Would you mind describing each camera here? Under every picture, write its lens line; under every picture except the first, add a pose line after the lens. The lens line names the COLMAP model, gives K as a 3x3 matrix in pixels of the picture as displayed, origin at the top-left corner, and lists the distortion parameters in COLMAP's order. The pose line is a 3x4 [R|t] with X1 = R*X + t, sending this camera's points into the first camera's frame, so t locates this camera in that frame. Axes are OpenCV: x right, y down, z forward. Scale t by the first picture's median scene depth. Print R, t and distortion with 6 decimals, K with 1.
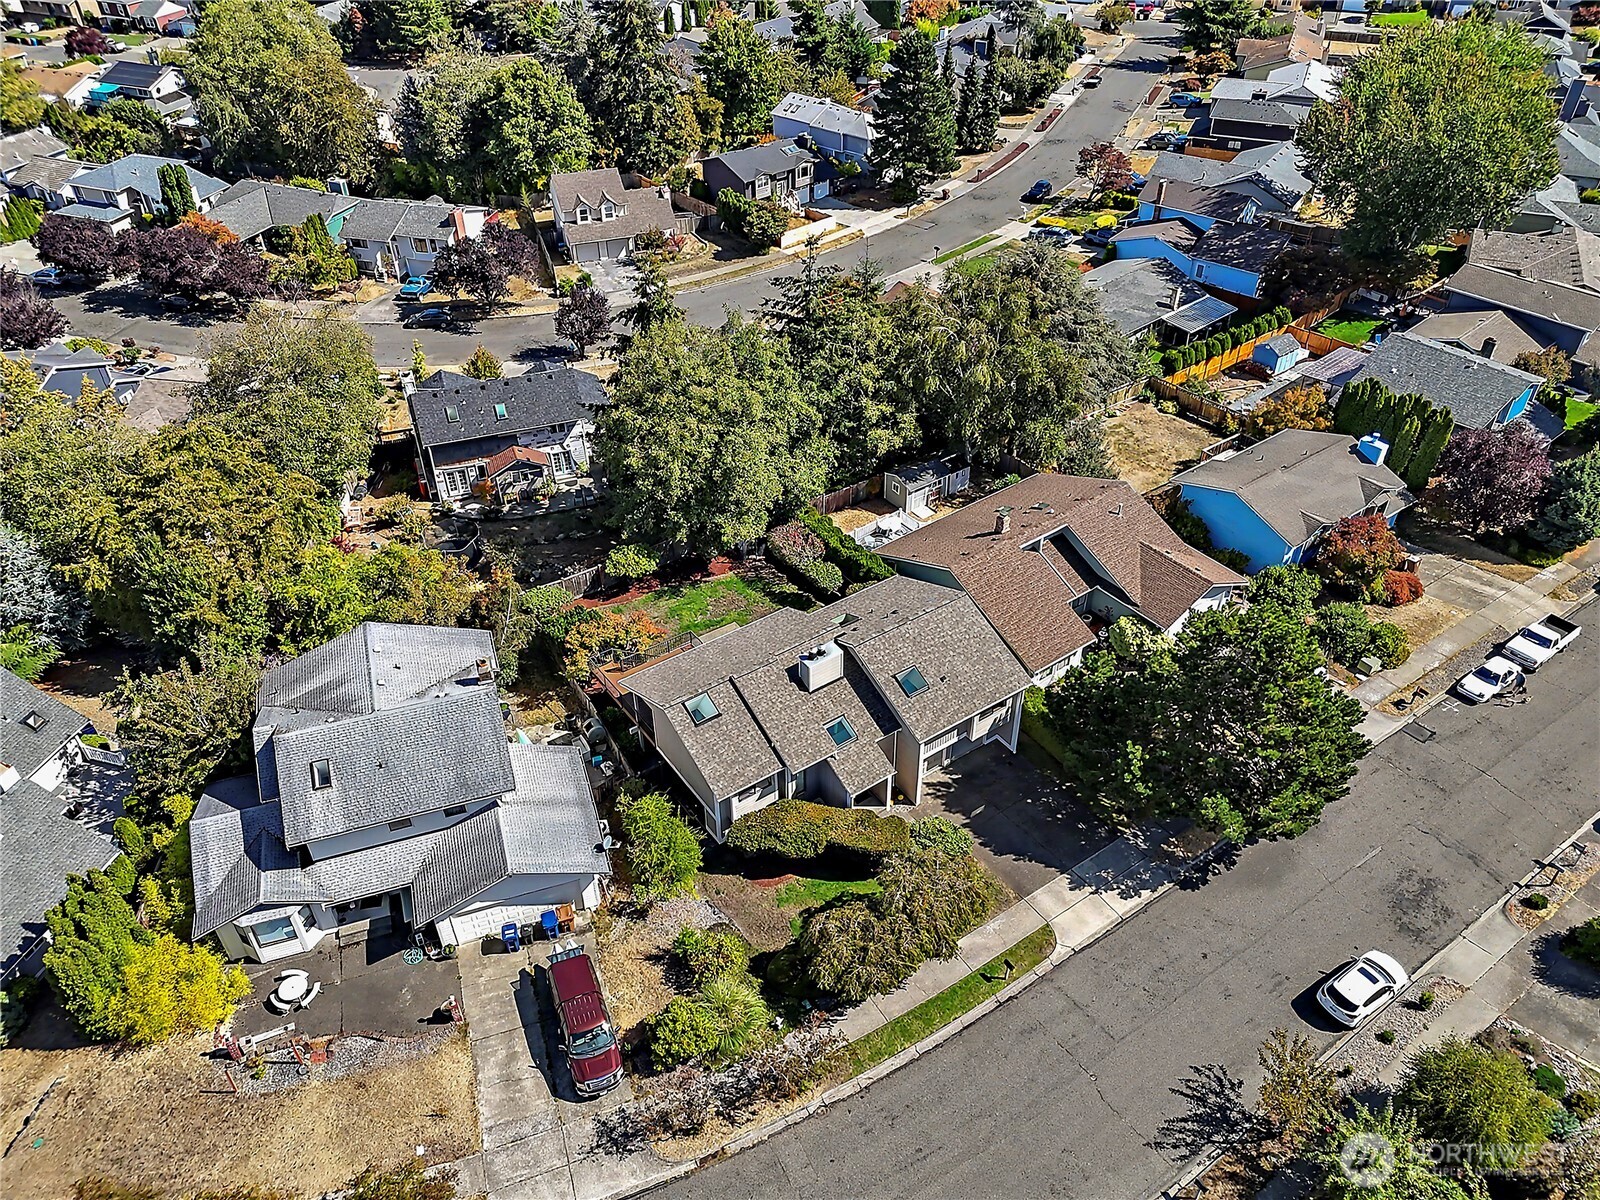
lens RADIAL K [[1207.8, 0, 803.9], [0, 1207.8, 603.5], [0, 0, 1]] dist [0.051493, -0.009512]
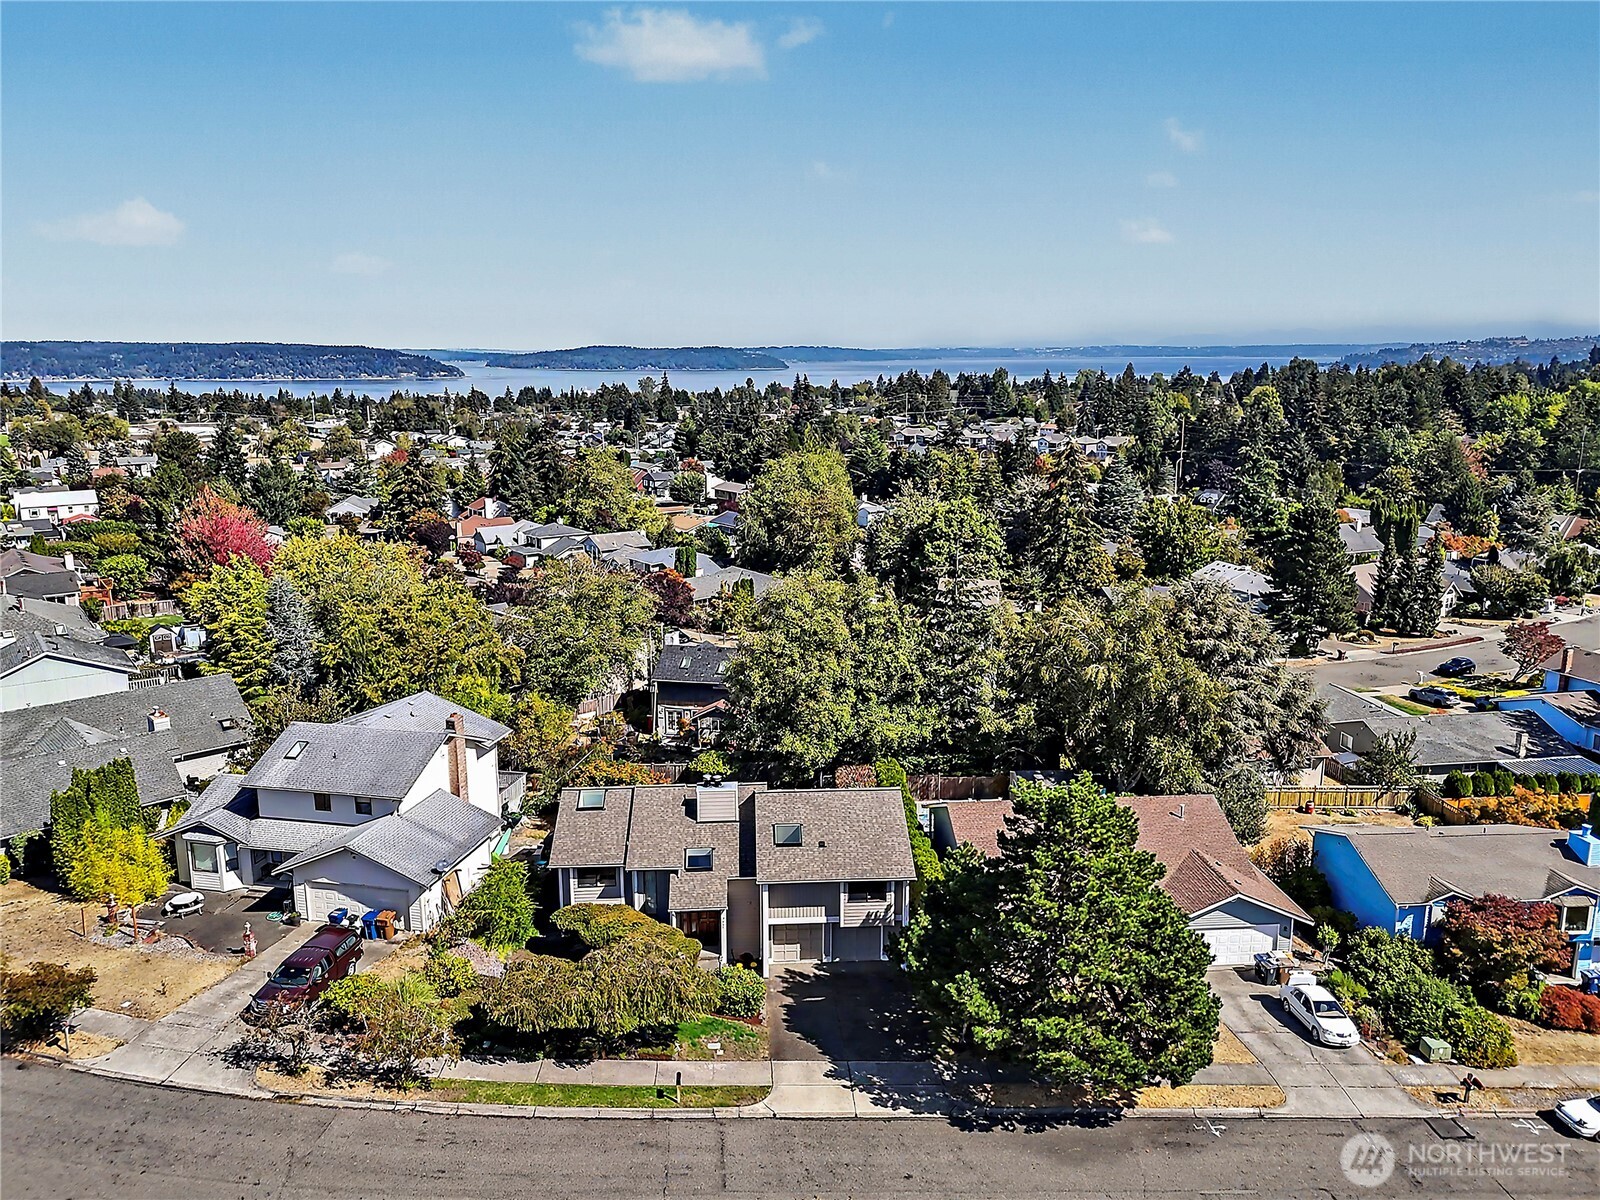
lens RADIAL K [[1207.8, 0, 797.7], [0, 1207.8, 598.1], [0, 0, 1]] dist [0.051493, -0.009512]
pose [[0.845751, 0.109167, -0.522290, 0.505180], [-0.332077, 0.873865, -0.355084, 0.207855], [0.417648, 0.473754, 0.775324, 0.132372]]
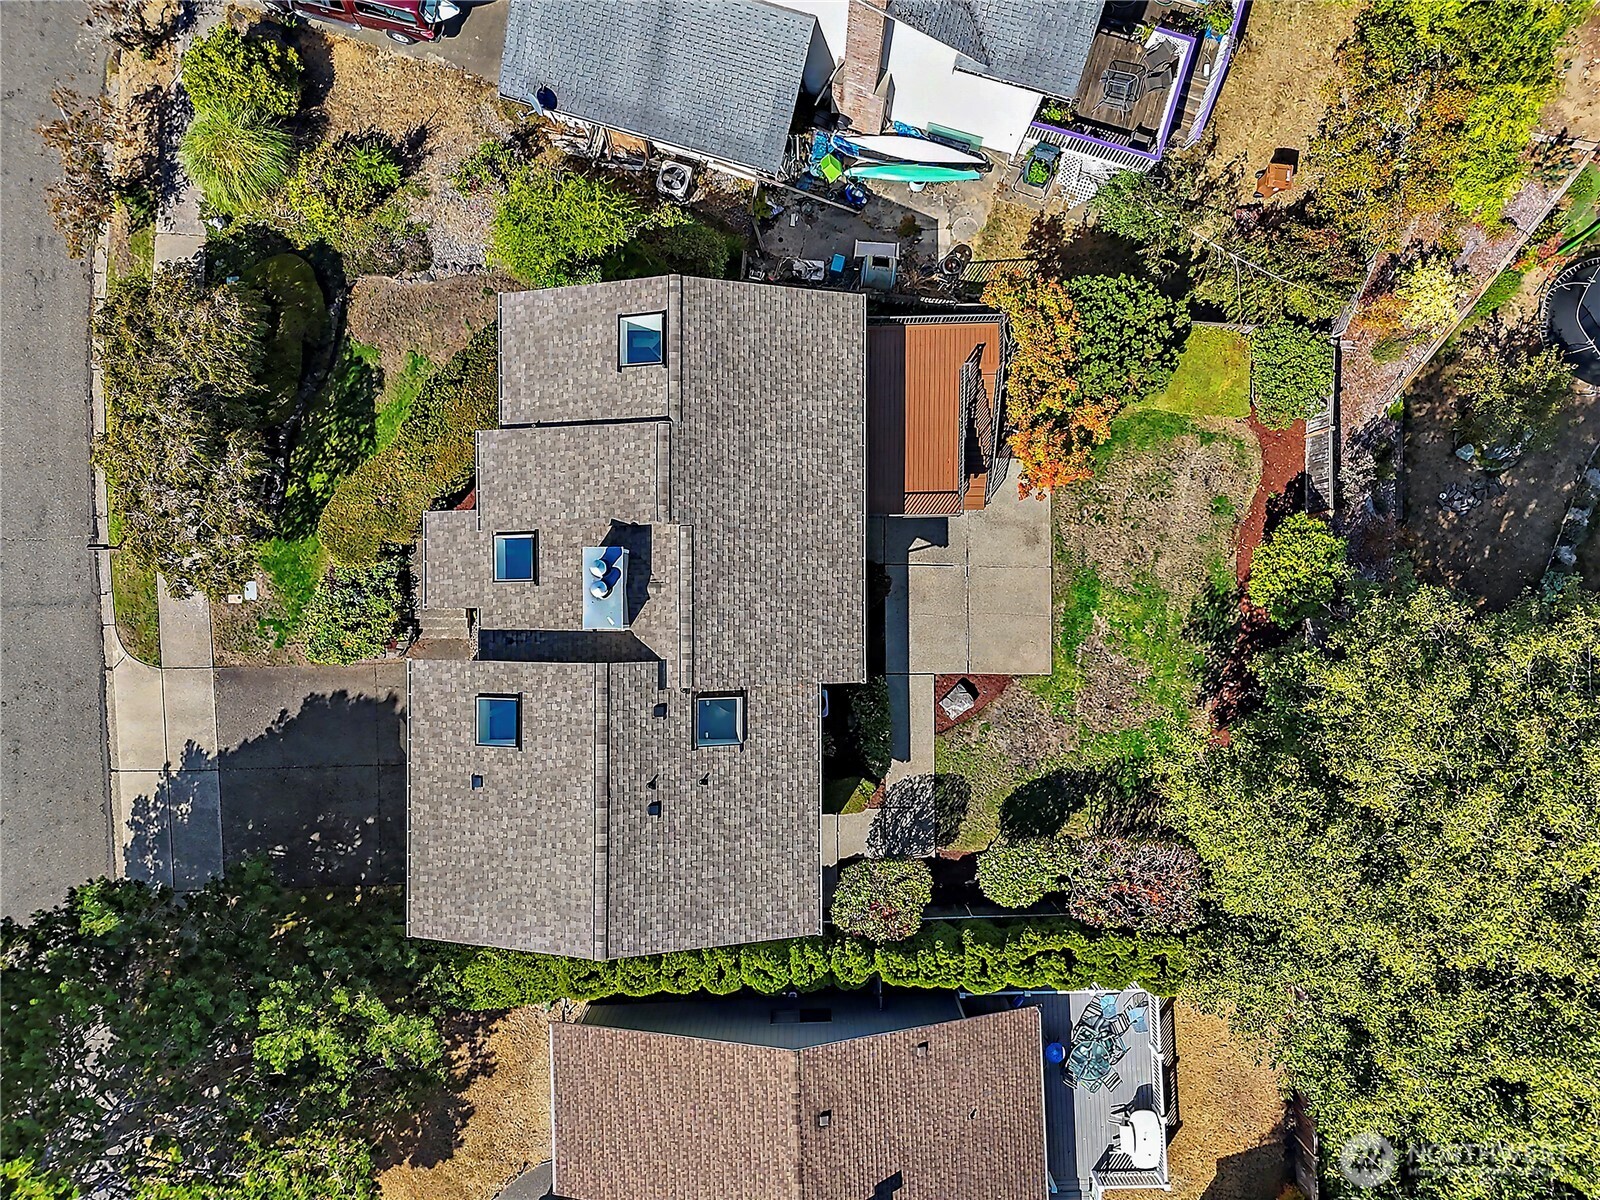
lens RADIAL K [[1207.8, 0, 802.2], [0, 1207.8, 600.0], [0, 0, 1]] dist [0.051493, -0.009512]
pose [[-0.569290, 0.822124, 0.004598, -0.027378], [-0.497537, -0.348968, 0.794153, -0.347177], [0.654497, 0.449816, 0.607701, 0.640051]]
